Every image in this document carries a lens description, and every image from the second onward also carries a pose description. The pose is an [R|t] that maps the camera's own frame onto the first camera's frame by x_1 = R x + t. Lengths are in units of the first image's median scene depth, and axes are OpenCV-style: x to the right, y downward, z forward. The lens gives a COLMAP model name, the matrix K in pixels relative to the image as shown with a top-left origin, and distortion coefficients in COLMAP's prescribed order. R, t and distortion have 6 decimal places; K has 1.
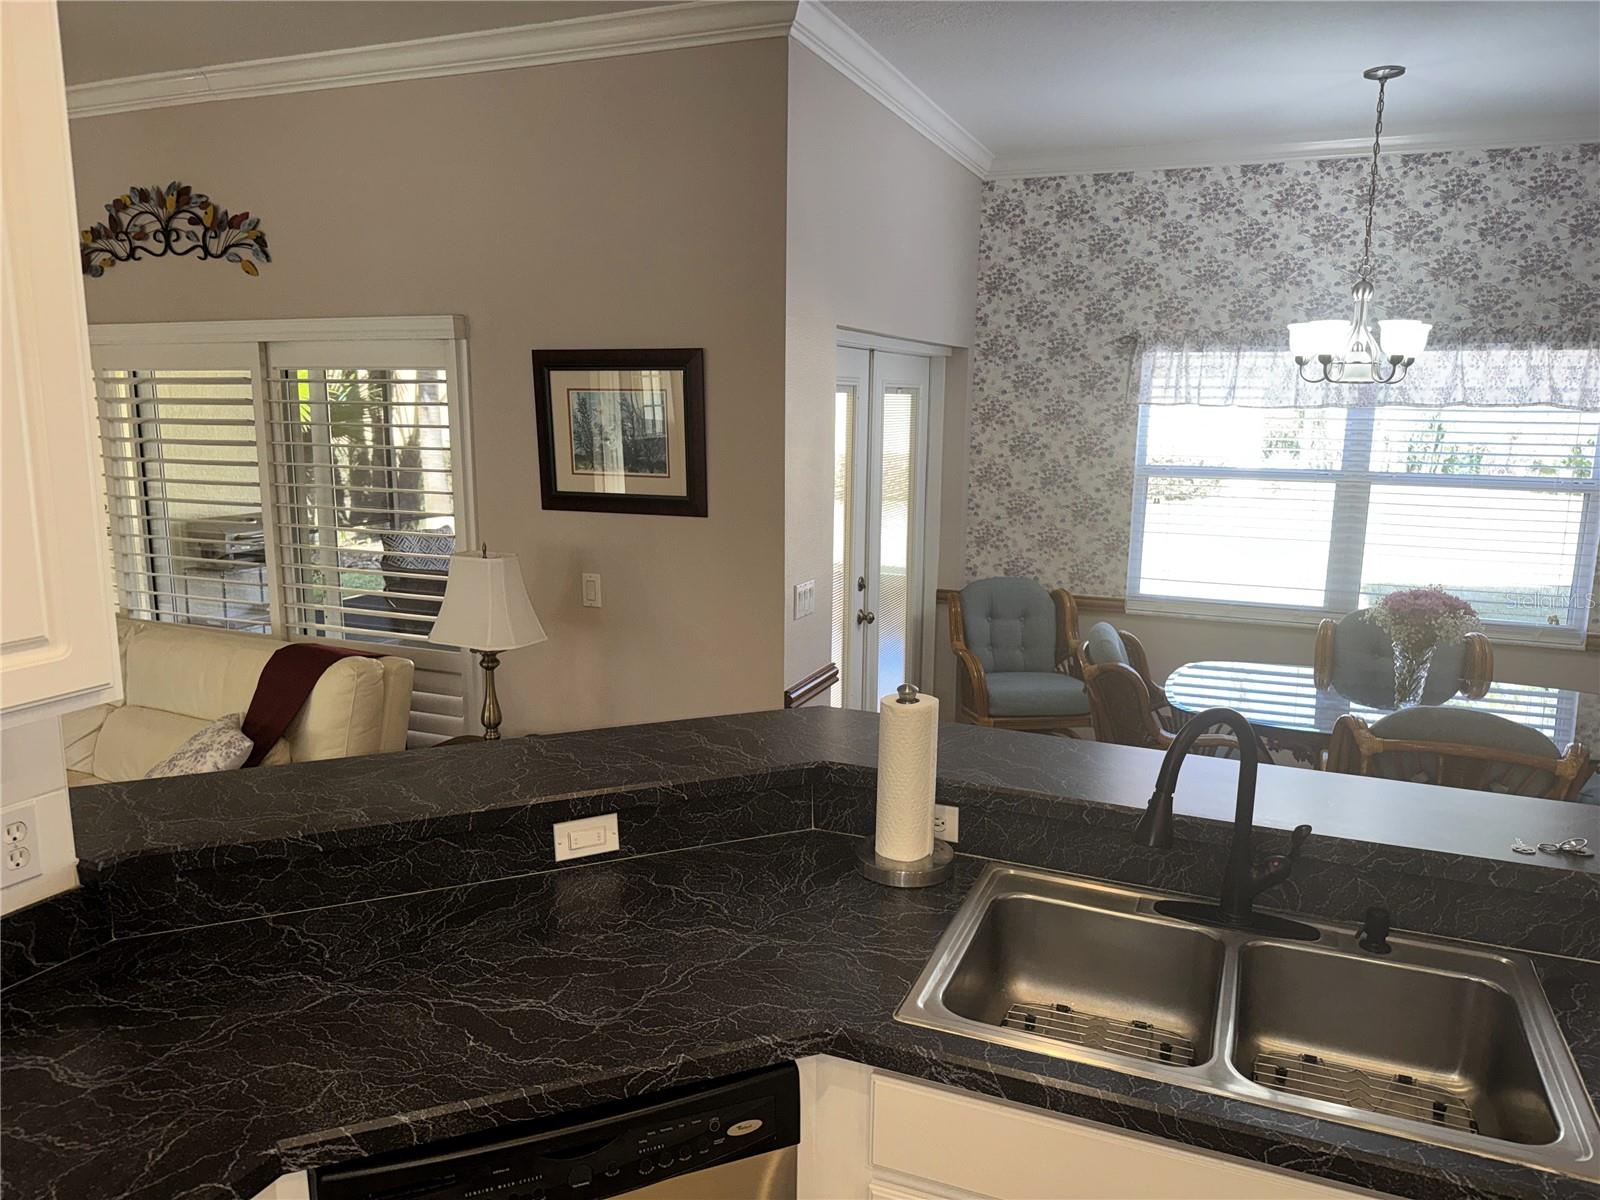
lens RADIAL K [[1134.5, 0, 802.4], [0, 1134.5, 599.6], [0, 0, 1]] dist [-0.027488, 0.001343]
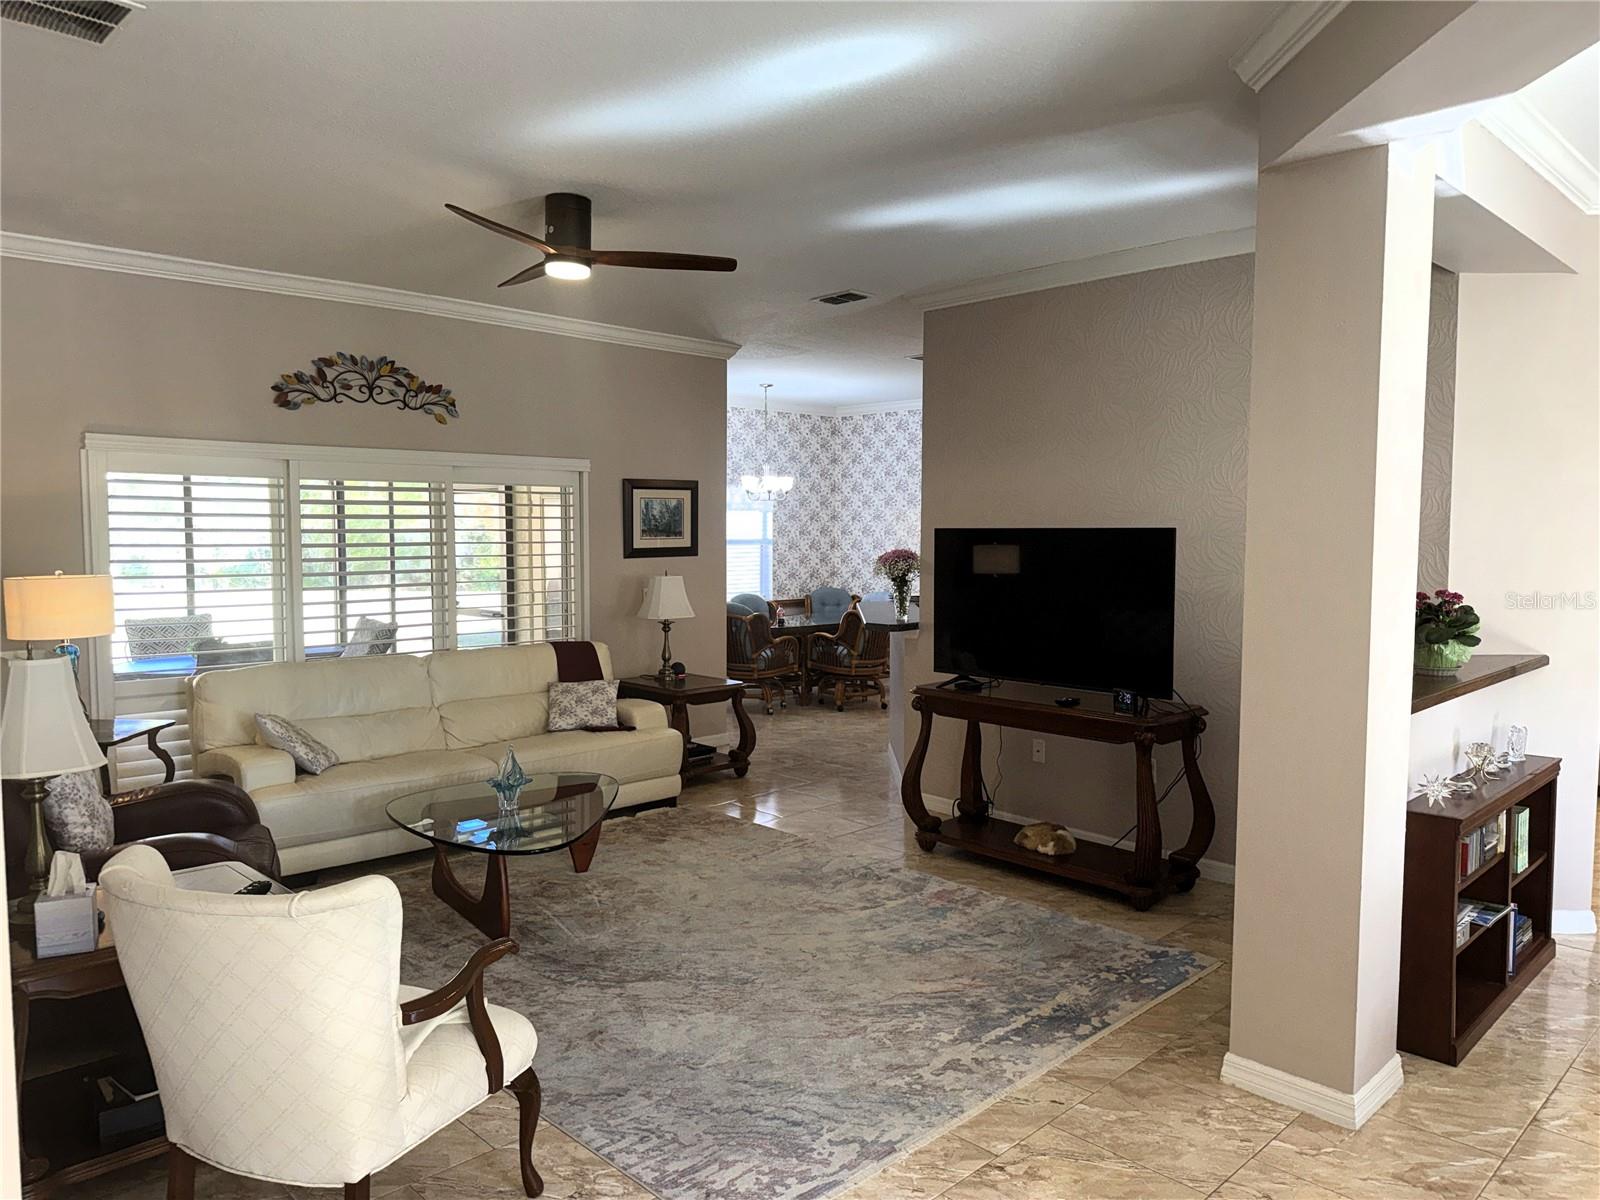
lens RADIAL K [[1134.5, 0, 801.8], [0, 1134.5, 599.4], [0, 0, 1]] dist [-0.027488, 0.001343]
pose [[0.392213, -0.071277, 0.917109, -1.754743], [0.166278, 0.986063, 0.005525, 0.028721], [-0.904721, 0.150329, 0.398598, -0.048848]]
